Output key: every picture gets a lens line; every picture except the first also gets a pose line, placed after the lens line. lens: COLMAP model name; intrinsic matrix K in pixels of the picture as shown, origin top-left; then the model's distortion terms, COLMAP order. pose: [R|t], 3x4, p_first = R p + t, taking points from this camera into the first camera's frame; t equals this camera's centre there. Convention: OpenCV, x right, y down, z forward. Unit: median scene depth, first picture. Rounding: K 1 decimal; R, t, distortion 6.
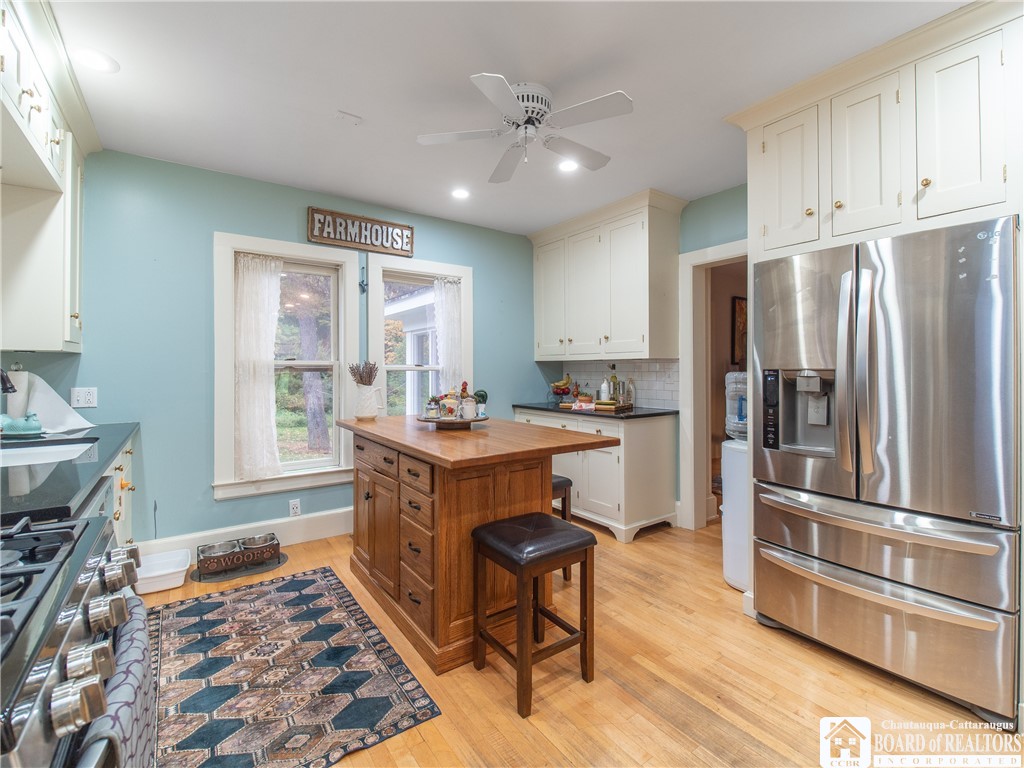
lens RADIAL K [[468.8, 0, 513.5], [0, 468.8, 373.0], [0, 0, 1]] dist [0.004001, -0.005797]
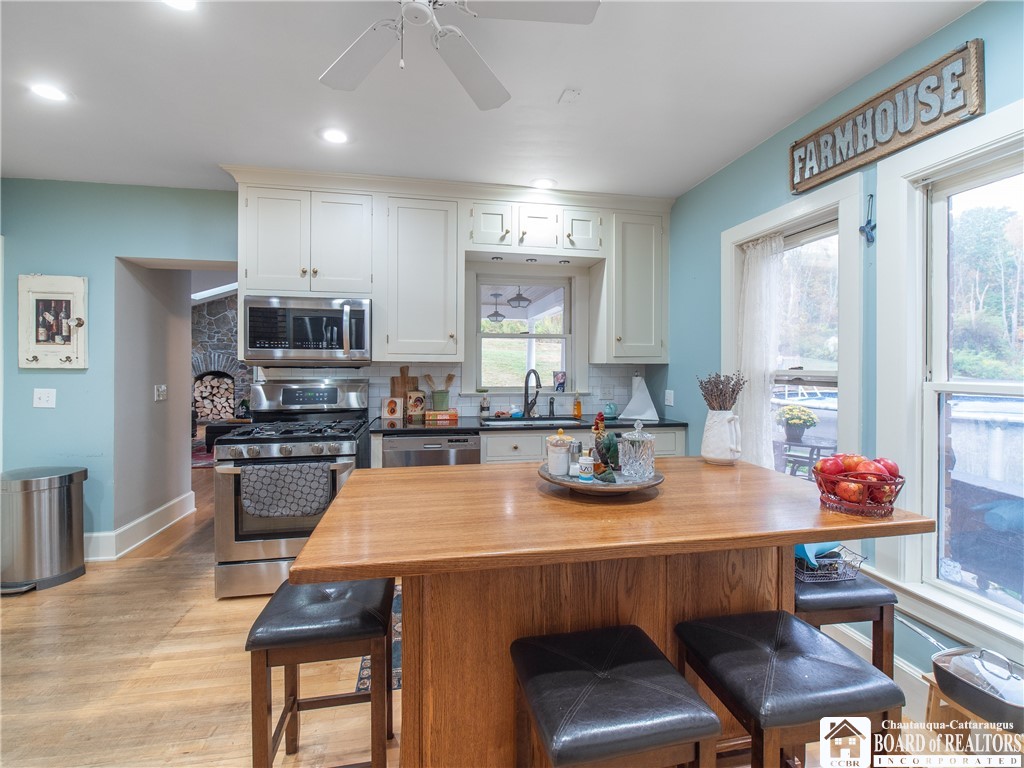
lens RADIAL K [[468.8, 0, 501.9], [0, 468.8, 367.2], [0, 0, 1]] dist [0.004001, -0.005797]
pose [[-0.421257, 0.000478, -0.906941, 0.470504], [-0.011899, 0.999911, 0.006054, -0.036305], [0.906863, 0.013342, -0.421214, 1.159650]]
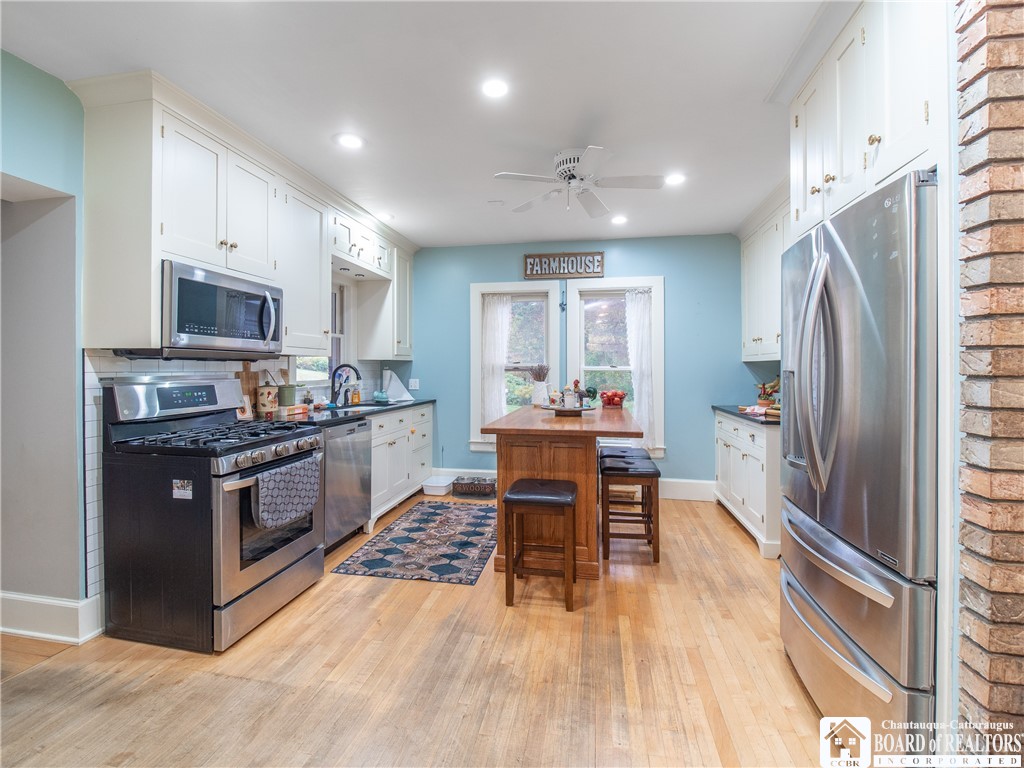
lens RADIAL K [[468.8, 0, 510.1], [0, 468.8, 375.2], [0, 0, 1]] dist [0.004001, -0.005797]
pose [[0.688190, 0.010463, -0.725455, 0.721387], [-0.006647, 0.999945, 0.008116, -0.002639], [0.725500, -0.000764, 0.688222, -0.007130]]
